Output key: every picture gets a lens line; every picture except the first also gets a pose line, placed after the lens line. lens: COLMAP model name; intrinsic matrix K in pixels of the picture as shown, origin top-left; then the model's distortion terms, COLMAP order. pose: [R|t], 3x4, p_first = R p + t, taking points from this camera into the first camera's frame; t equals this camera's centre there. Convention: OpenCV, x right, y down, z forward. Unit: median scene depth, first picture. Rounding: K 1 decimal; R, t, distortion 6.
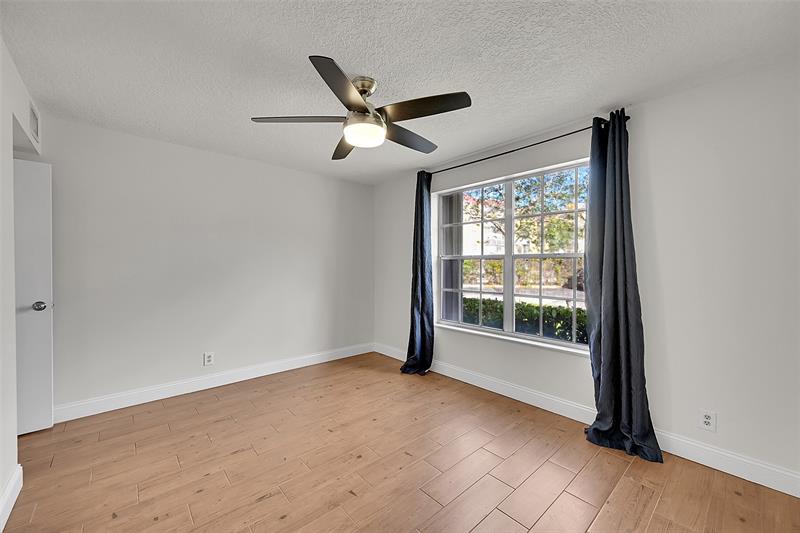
lens RADIAL K [[315.7, 0, 394.9], [0, 315.7, 267.8], [0, 0, 1]] dist [-0.002040, -0.000104]
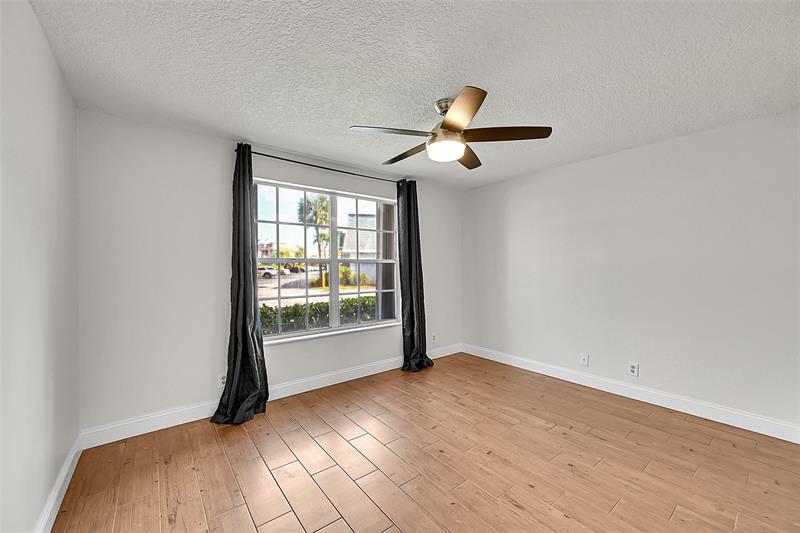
lens RADIAL K [[315.7, 0, 402.3], [0, 315.7, 267.2], [0, 0, 1]] dist [-0.002040, -0.000104]
pose [[0.046501, -0.008980, 0.998878, -0.850636], [0.016738, 0.999826, 0.008209, -0.020345], [-0.998778, 0.016338, 0.046644, 0.781034]]
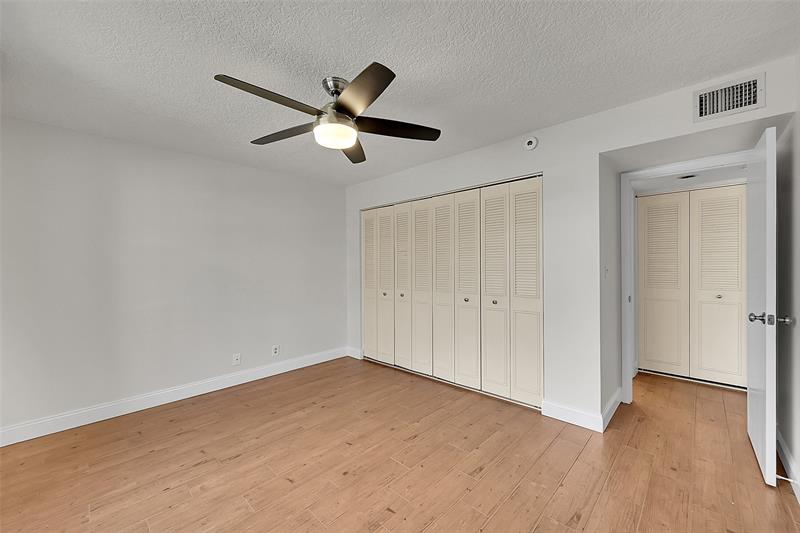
lens RADIAL K [[315.7, 0, 401.1], [0, 315.7, 266.7], [0, 0, 1]] dist [-0.002040, -0.000104]
pose [[-0.994529, -0.000025, -0.104462, -0.129227], [-0.001039, 0.999953, 0.009654, -0.013882], [0.104457, 0.009710, -0.994482, 1.409725]]
